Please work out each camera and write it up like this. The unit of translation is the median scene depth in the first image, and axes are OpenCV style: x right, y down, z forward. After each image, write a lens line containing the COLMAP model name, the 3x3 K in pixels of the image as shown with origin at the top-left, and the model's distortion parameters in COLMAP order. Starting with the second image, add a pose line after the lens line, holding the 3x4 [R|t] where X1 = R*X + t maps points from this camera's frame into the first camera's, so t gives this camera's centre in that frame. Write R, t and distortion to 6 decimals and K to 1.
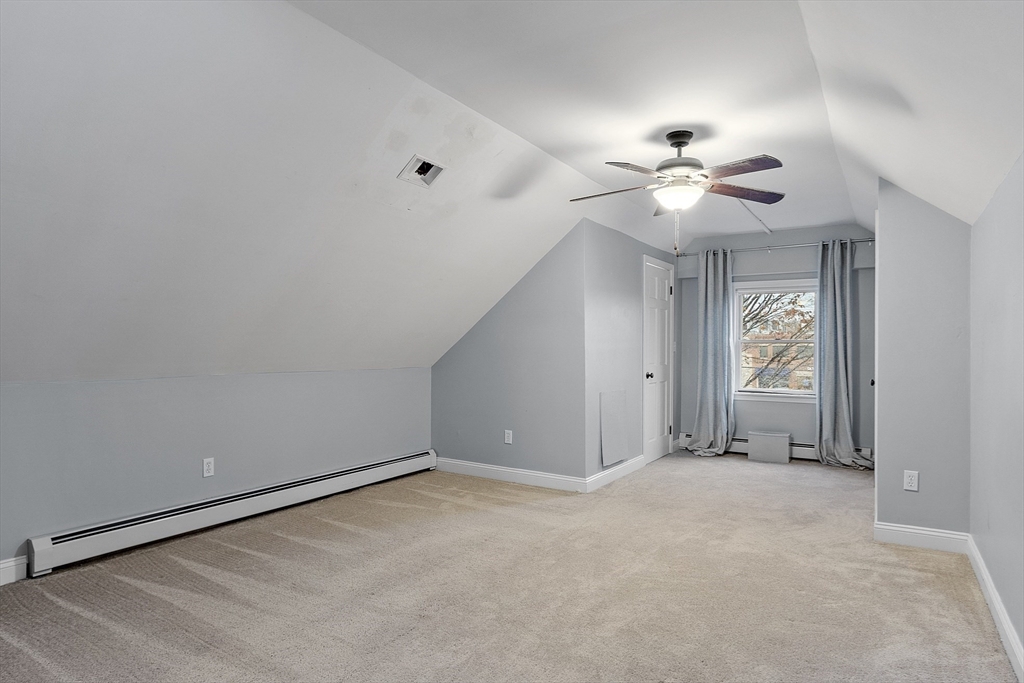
lens RADIAL K [[520.4, 0, 513.6], [0, 520.4, 348.5], [0, 0, 1]] dist [0.001099, 0.000302]
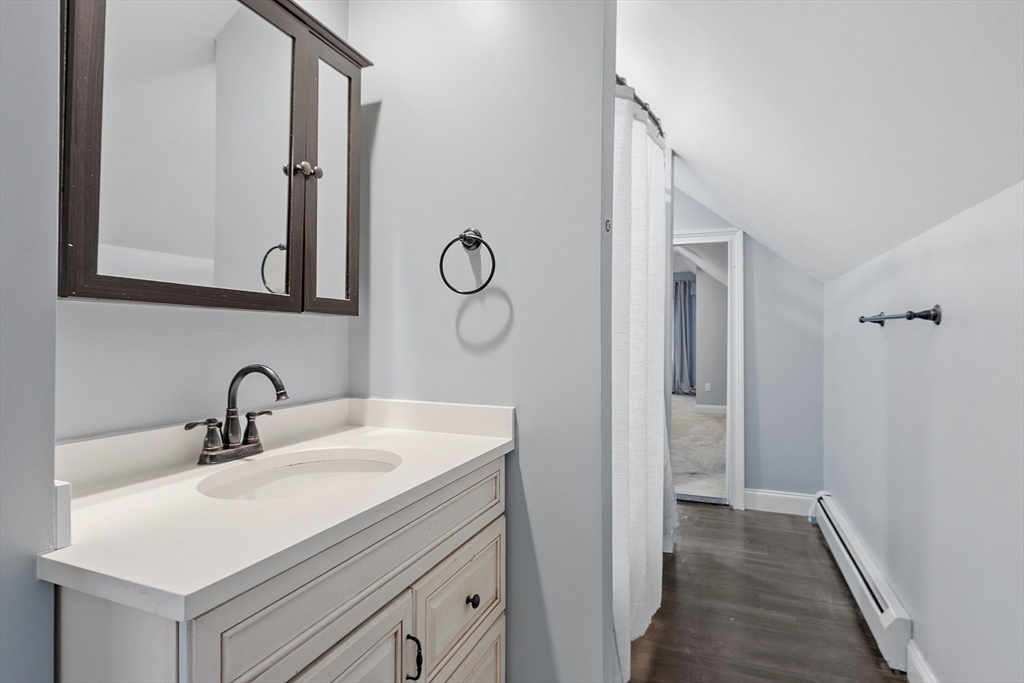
lens RADIAL K [[520.4, 0, 513.6], [0, 520.4, 348.5], [0, 0, 1]] dist [0.001099, 0.000302]
pose [[0.972349, -0.010938, 0.233278, -0.427180], [0.006345, 0.999771, 0.020430, 0.006357], [-0.233448, -0.018385, 0.972196, -0.712611]]
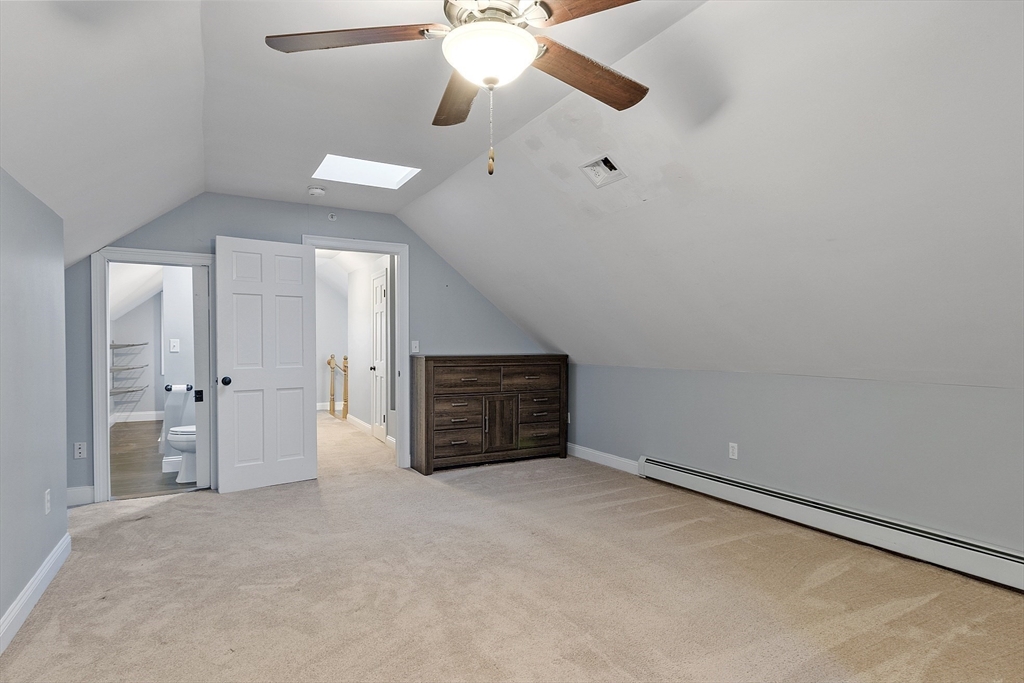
lens RADIAL K [[520.4, 0, 513.6], [0, 520.4, 348.5], [0, 0, 1]] dist [0.001099, 0.000302]
pose [[-0.410767, -0.000073, -0.911740, 1.116406], [-0.011107, 0.999926, 0.004923, 0.008380], [0.911673, 0.012149, -0.410738, 1.767074]]
